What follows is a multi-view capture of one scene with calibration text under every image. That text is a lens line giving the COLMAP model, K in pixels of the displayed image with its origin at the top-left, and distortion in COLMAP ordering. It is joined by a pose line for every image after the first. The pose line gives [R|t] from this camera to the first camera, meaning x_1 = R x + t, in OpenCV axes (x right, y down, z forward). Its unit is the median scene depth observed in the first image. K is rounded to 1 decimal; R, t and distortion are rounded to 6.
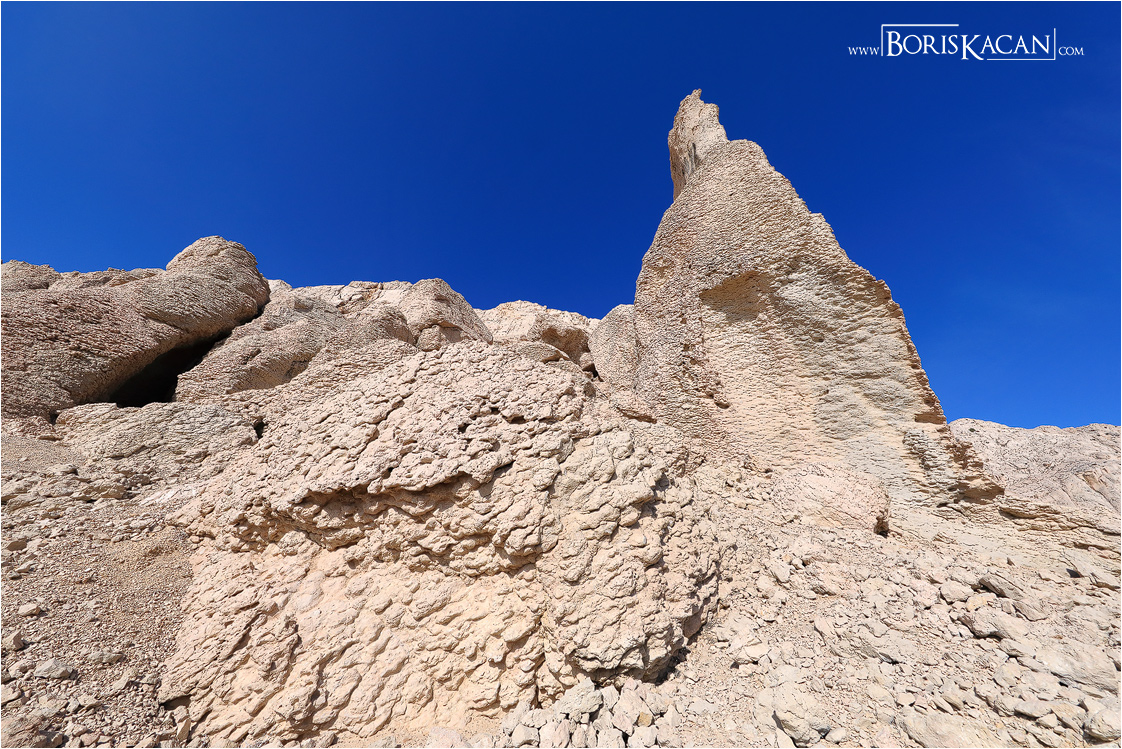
lens RADIAL K [[383.9, 0, 561.0], [0, 383.9, 382.1], [0, 0, 1]] dist [0.002244, 0.000008]
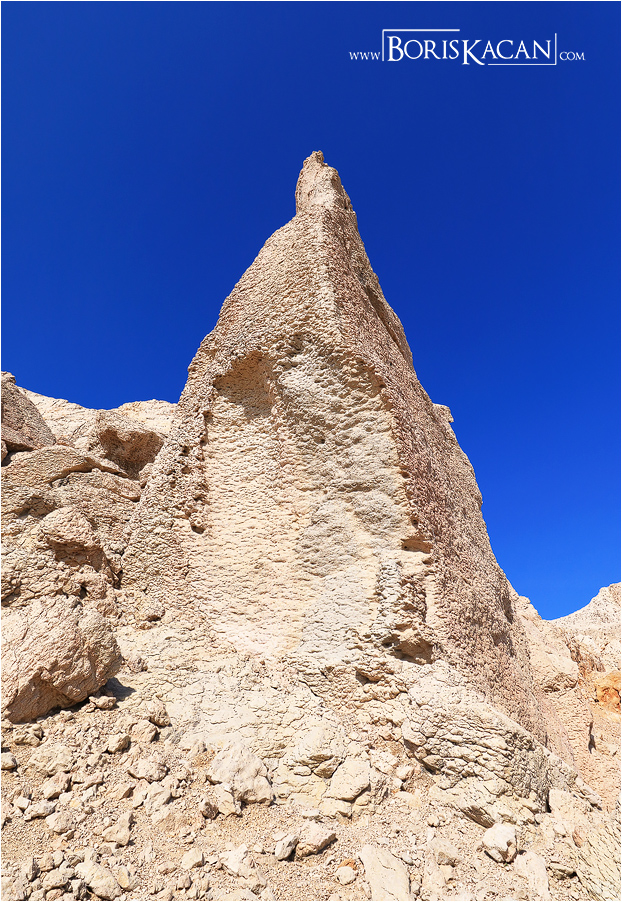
lens RADIAL K [[506.8, 0, 316.5], [0, 506.8, 435.9], [0, 0, 1]] dist [0.001843, 0.001136]
pose [[0.998117, 0.020354, 0.057856, 0.621846], [-0.011201, 0.987955, -0.154334, 0.034987], [-0.060300, 0.153396, 0.986323, 0.024258]]
